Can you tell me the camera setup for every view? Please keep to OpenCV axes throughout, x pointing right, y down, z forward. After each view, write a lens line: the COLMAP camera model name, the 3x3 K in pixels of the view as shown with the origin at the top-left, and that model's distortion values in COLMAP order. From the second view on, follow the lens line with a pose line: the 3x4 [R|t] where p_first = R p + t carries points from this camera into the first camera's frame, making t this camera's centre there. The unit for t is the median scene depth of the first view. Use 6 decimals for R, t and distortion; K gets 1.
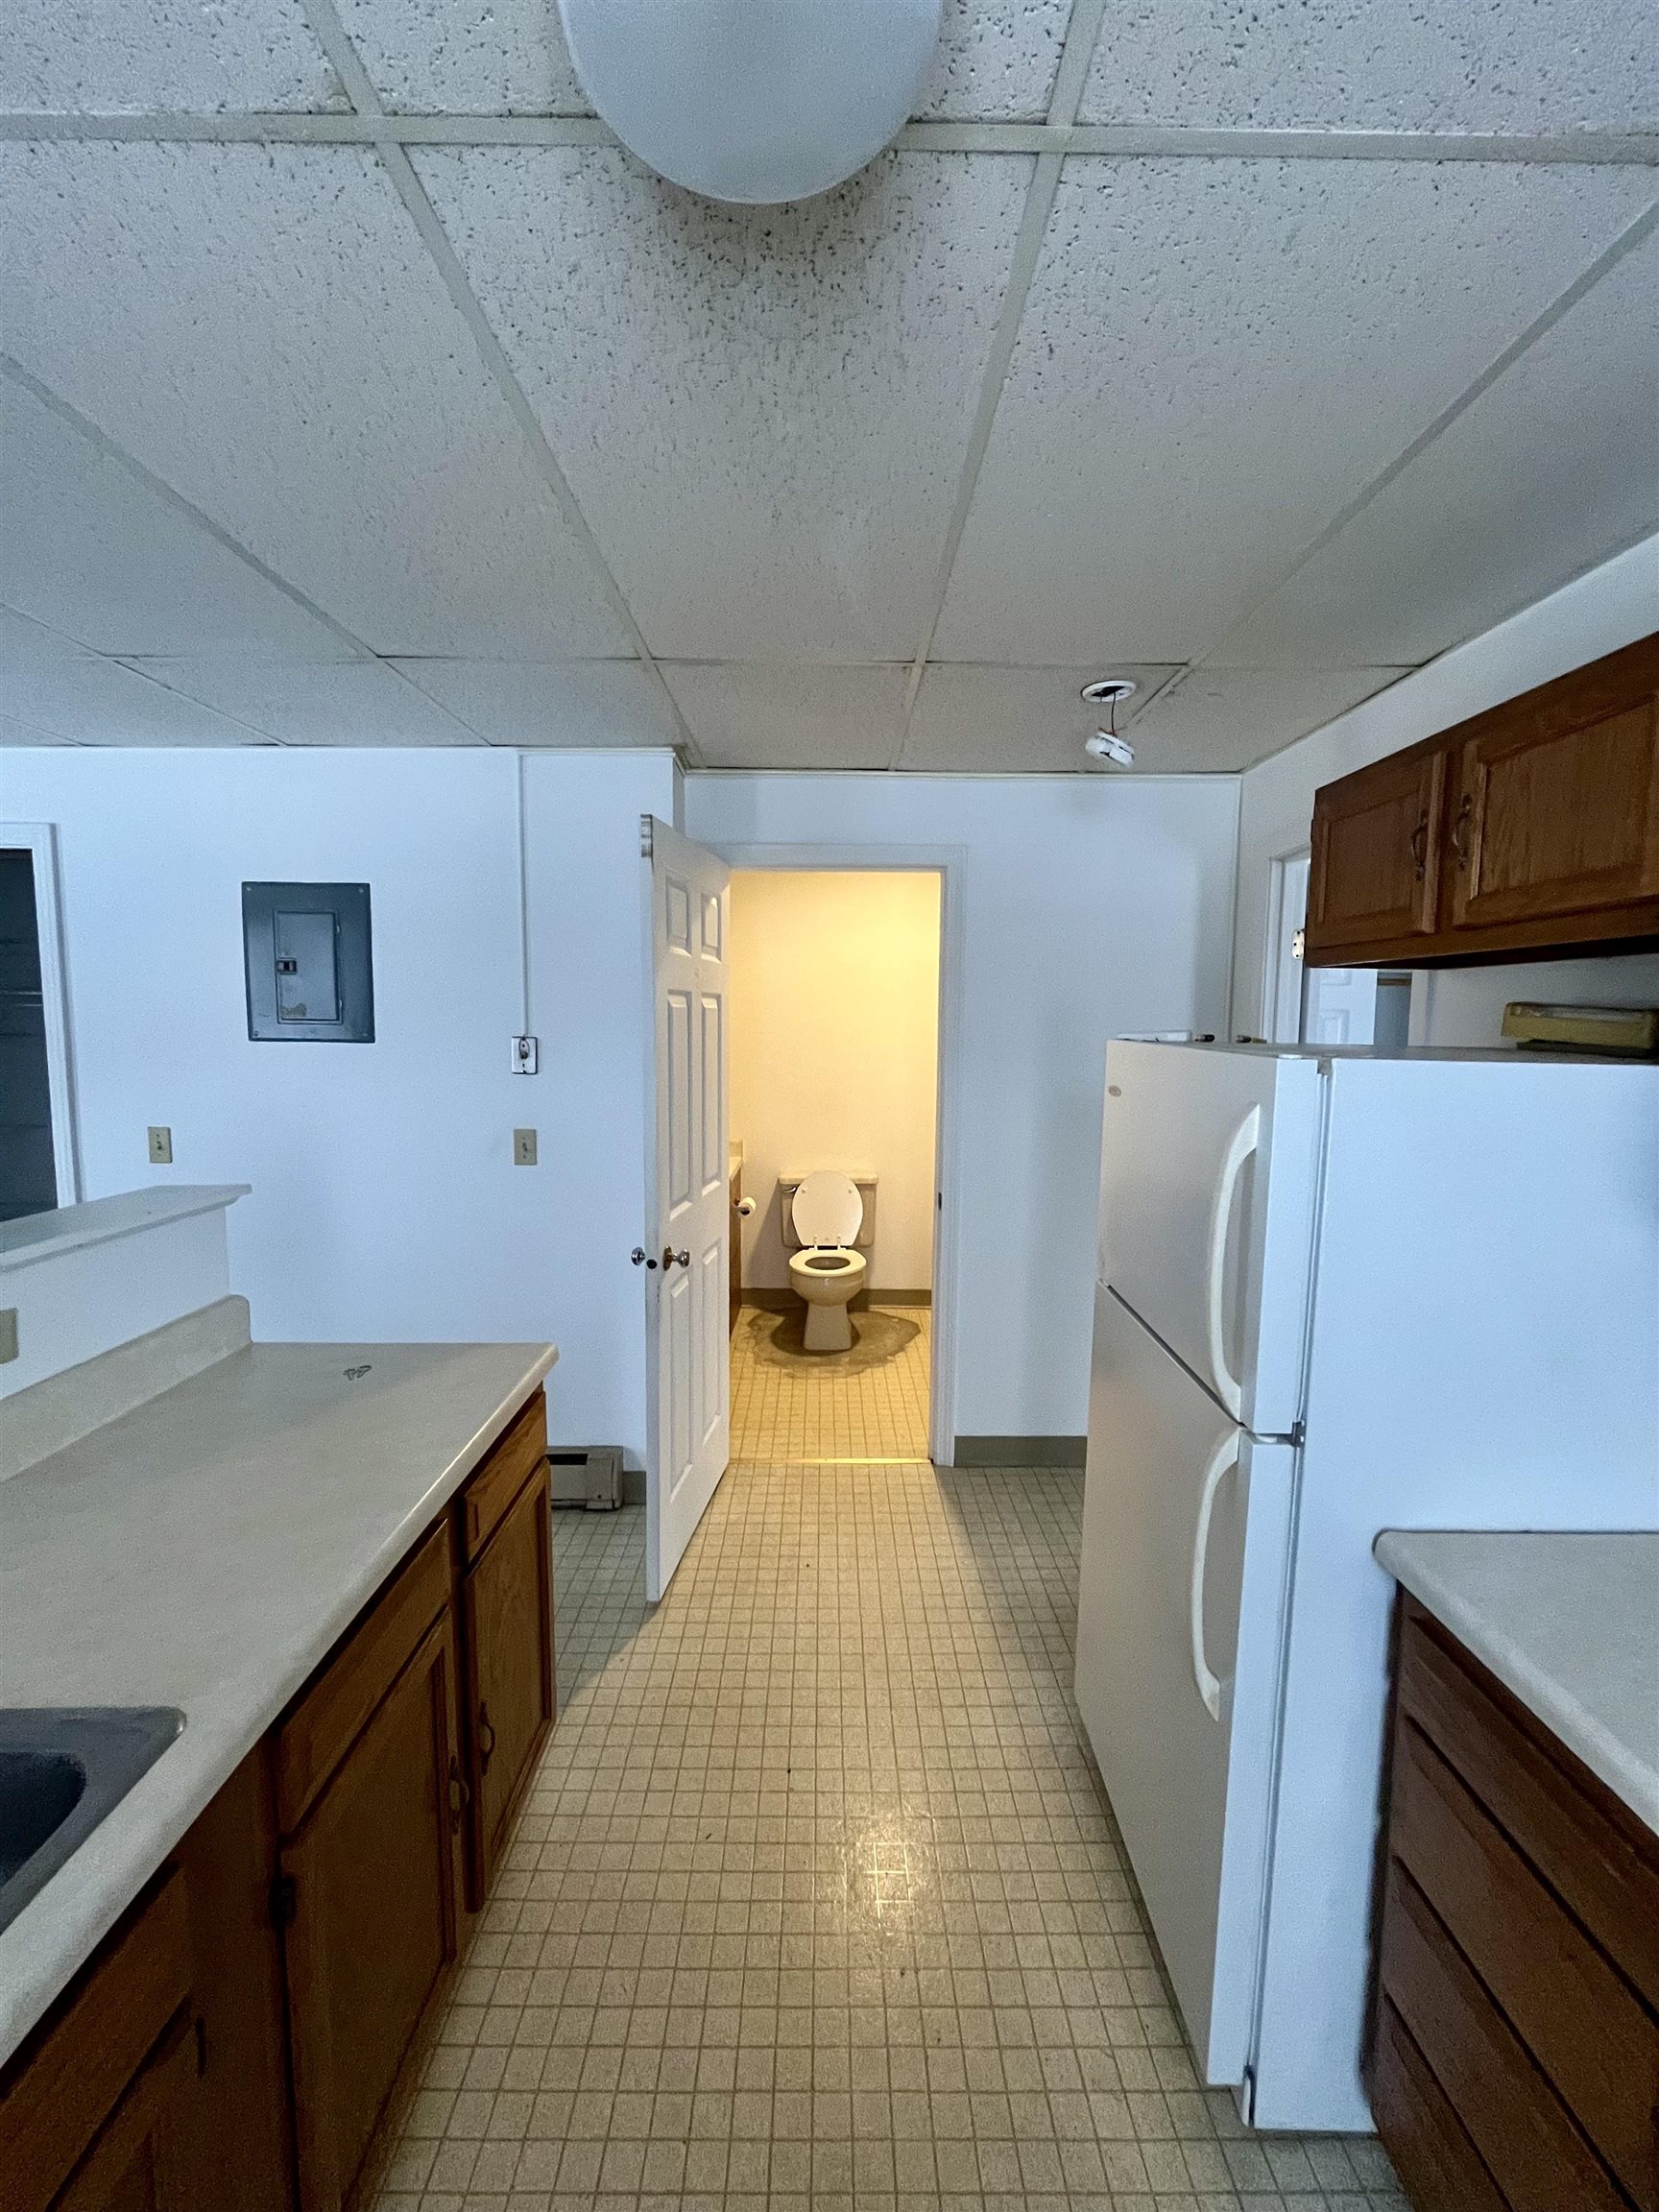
lens RADIAL K [[907.7, 0, 840.8], [0, 907.7, 1074.7], [0, 0, 1]] dist [0.001303, 0.000081]
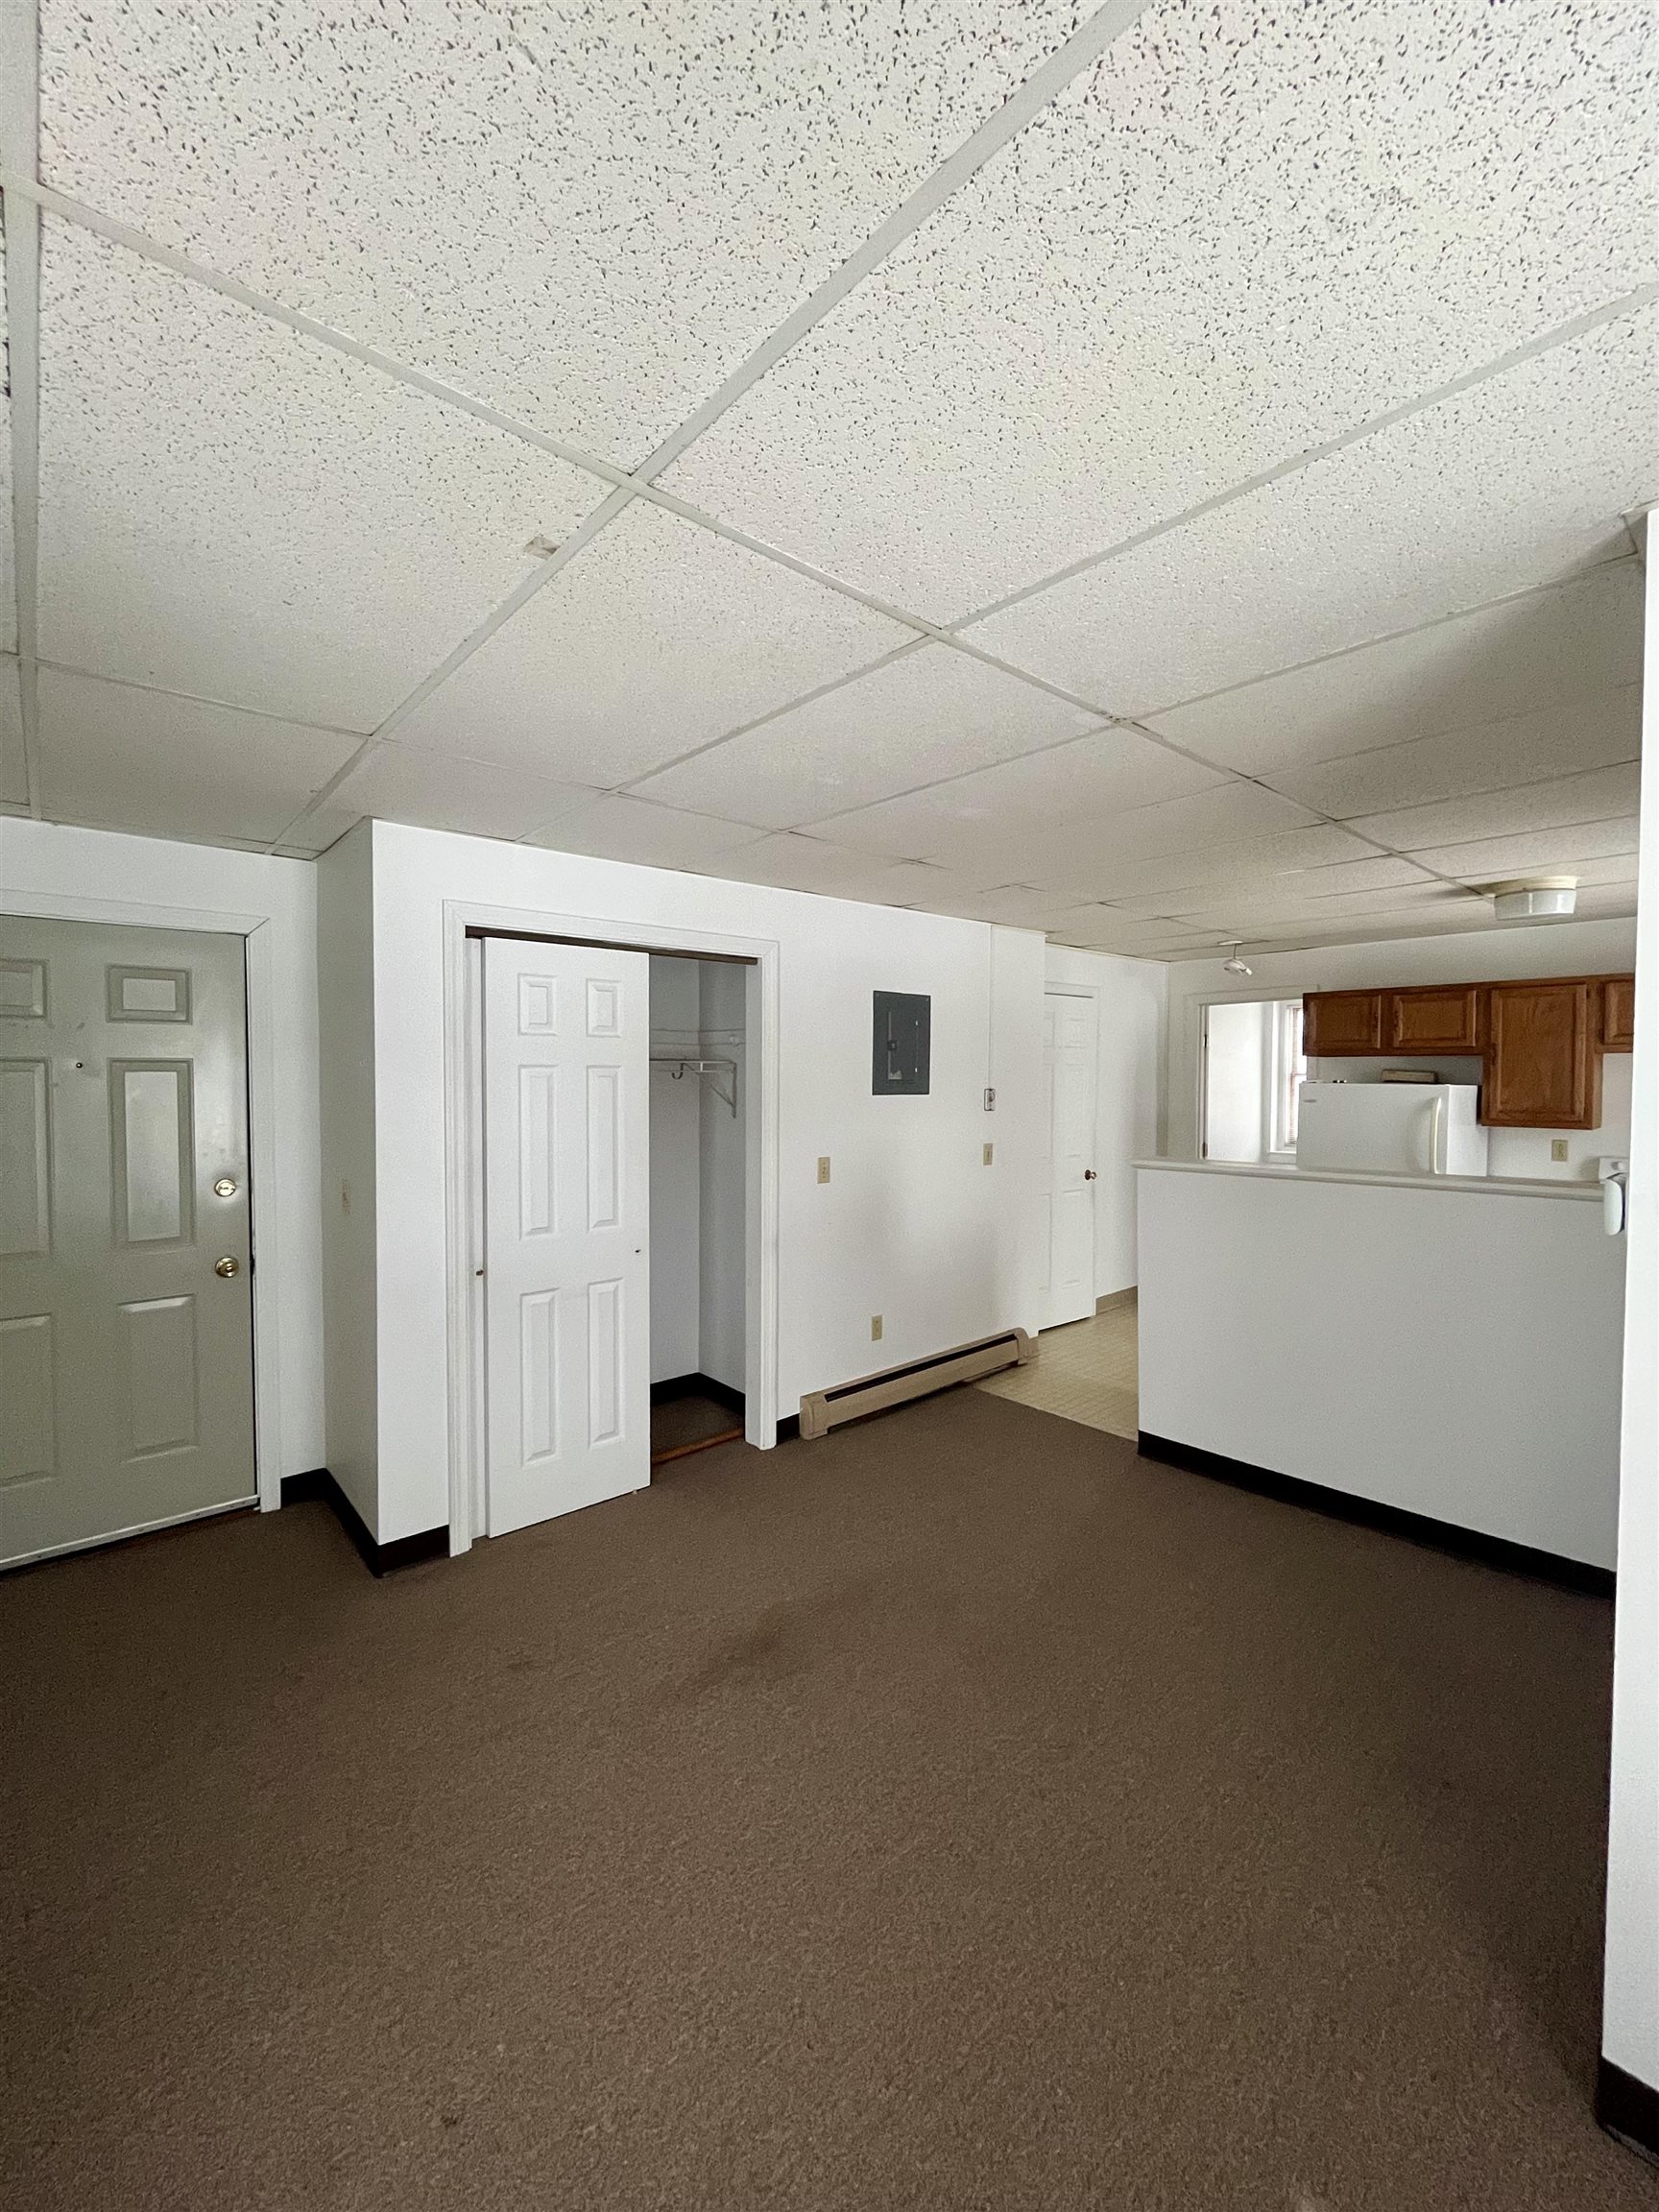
lens RADIAL K [[907.7, 0, 840.8], [0, 907.7, 1074.7], [0, 0, 1]] dist [0.001303, 0.000081]
pose [[0.752210, -0.011289, 0.658827, -1.705356], [0.049574, 0.997989, -0.039501, -0.014915], [-0.657056, 0.062374, 0.751257, -0.097792]]
